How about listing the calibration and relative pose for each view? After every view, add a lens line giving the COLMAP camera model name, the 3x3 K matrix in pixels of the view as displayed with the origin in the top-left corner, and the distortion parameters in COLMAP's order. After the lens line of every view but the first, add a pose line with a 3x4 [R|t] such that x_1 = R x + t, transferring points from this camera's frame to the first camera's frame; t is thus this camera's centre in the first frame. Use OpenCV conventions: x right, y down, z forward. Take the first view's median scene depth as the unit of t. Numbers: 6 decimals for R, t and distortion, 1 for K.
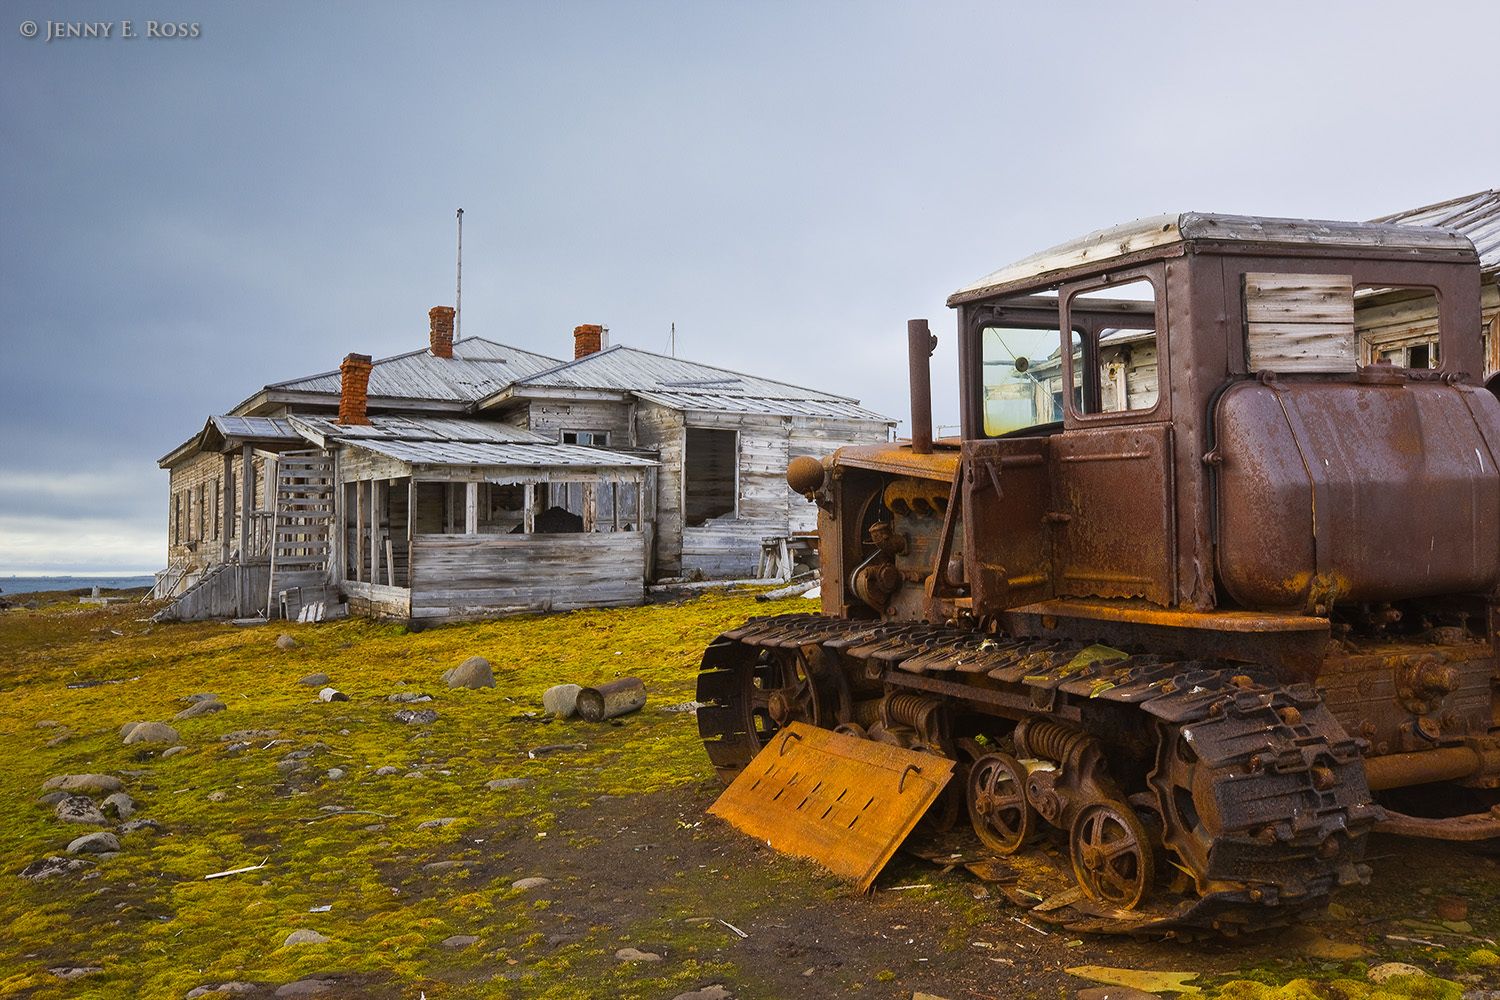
lens RADIAL K [[1417.3, 0, 750.0], [0, 1417.3, 500.0], [0, 0, 1]] dist [0.019820, 0.015990]
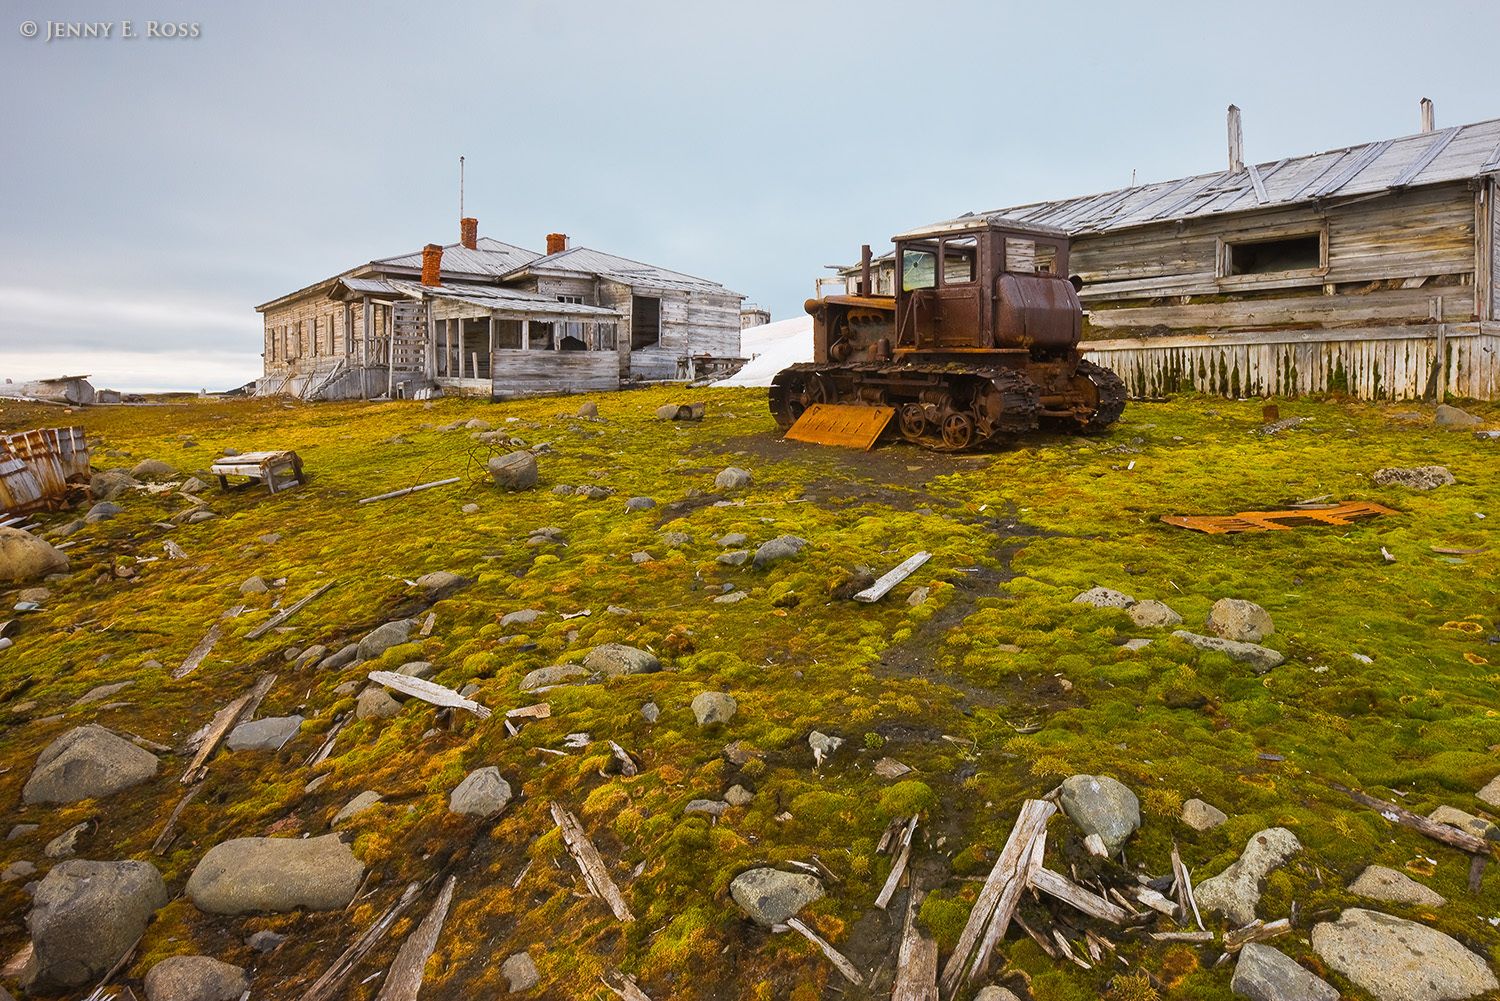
lens RADIAL K [[1158.5, 0, 750.0], [0, 1158.5, 500.5], [0, 0, 1]] dist [-0.059800, 0.002751]
pose [[0.956258, -0.007703, 0.292423, -0.352319], [-0.020833, 0.995321, 0.094347, 0.070068], [-0.291782, -0.096312, 0.951624, -0.486057]]
